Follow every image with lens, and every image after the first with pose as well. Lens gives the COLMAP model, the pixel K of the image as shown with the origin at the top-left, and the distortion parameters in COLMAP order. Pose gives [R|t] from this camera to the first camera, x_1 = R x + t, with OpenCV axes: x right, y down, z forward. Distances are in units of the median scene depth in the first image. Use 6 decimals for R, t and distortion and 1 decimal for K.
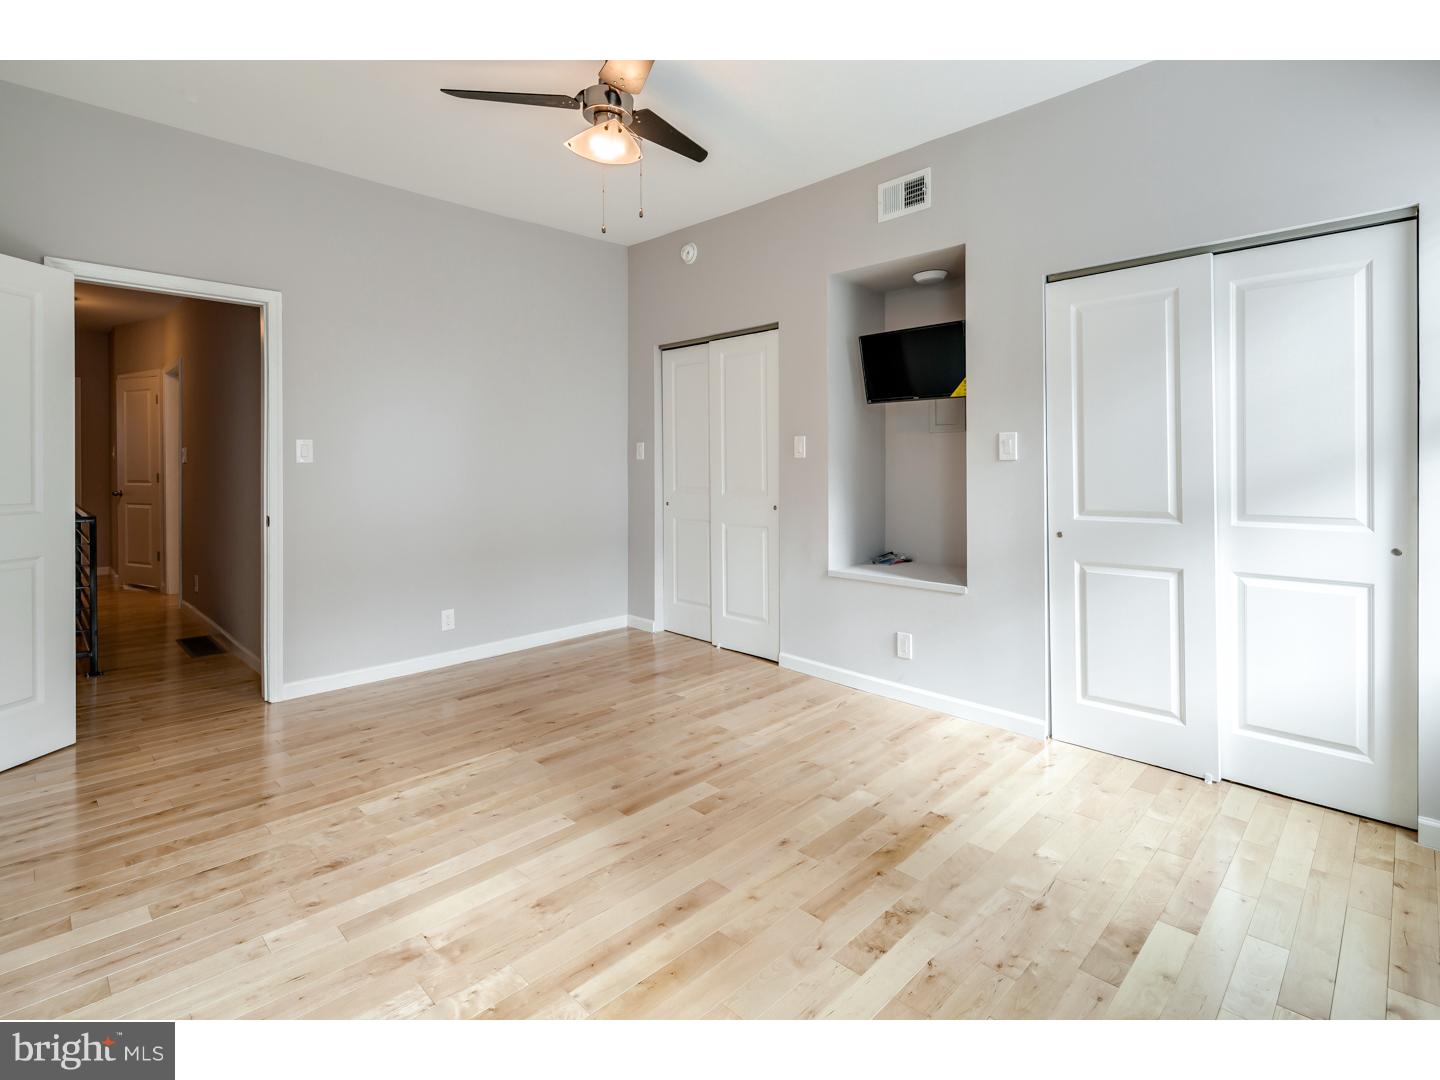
lens RADIAL K [[704.7, 0, 716.9], [0, 704.7, 493.0], [0, 0, 1]] dist [0.001687, -0.000494]
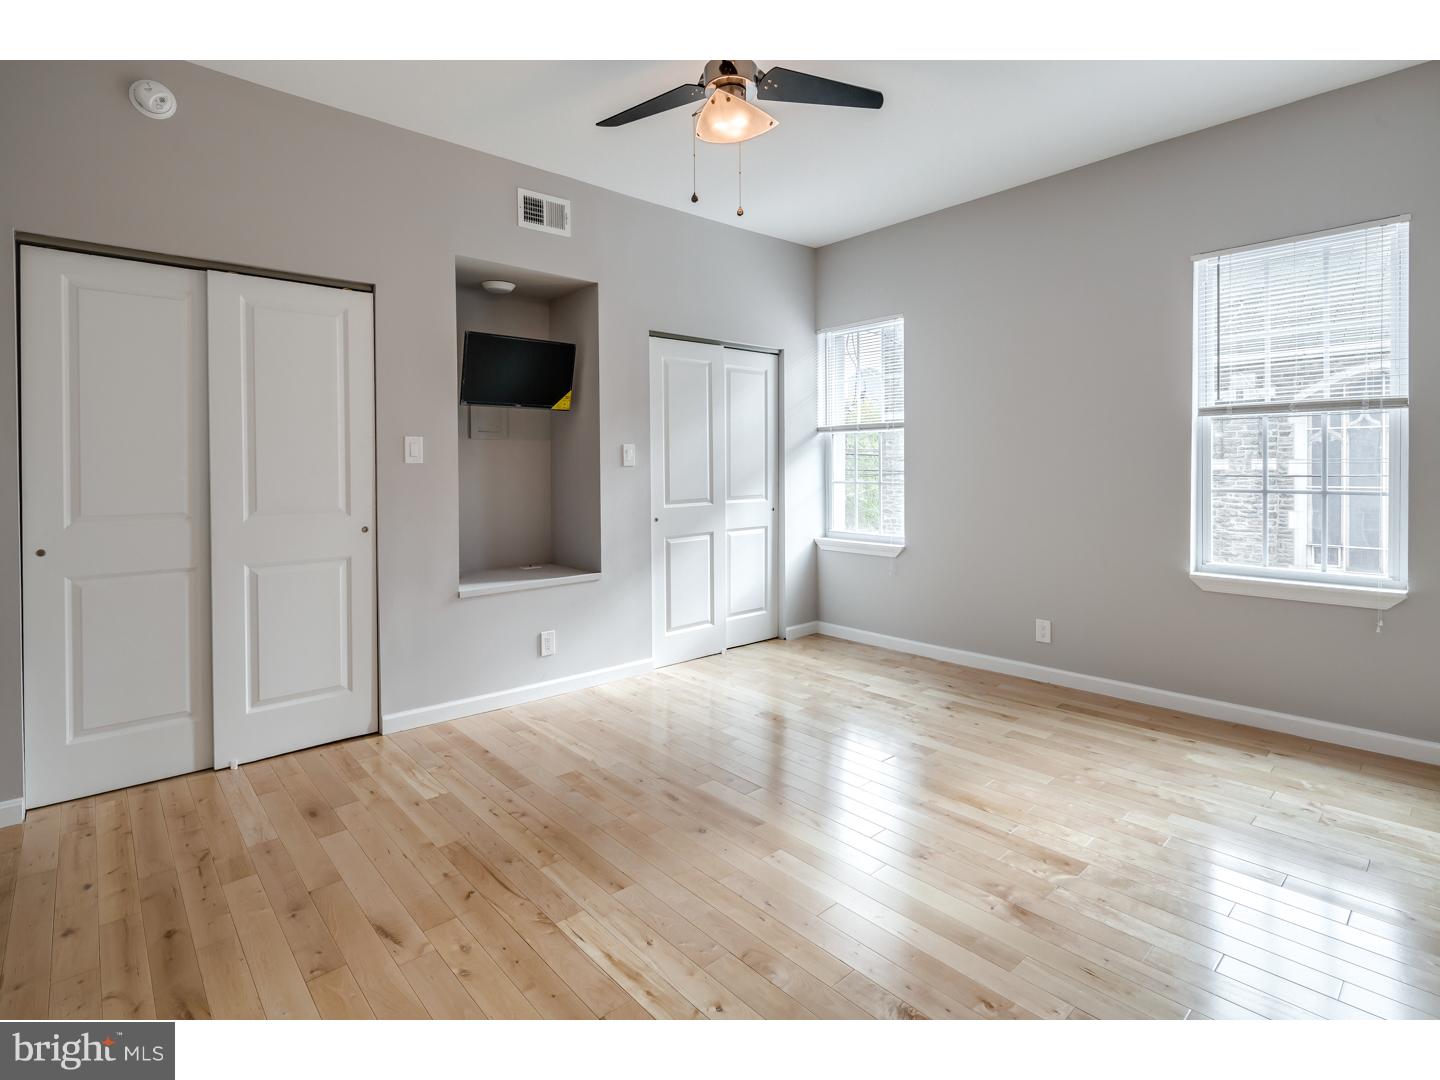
lens RADIAL K [[704.7, 0, 716.9], [0, 704.7, 493.0], [0, 0, 1]] dist [0.001687, -0.000494]
pose [[0.052166, -0.032691, 0.998103, -0.874818], [0.052671, 0.998163, 0.029940, -0.027547], [-0.997248, 0.051009, 0.053792, 0.789010]]
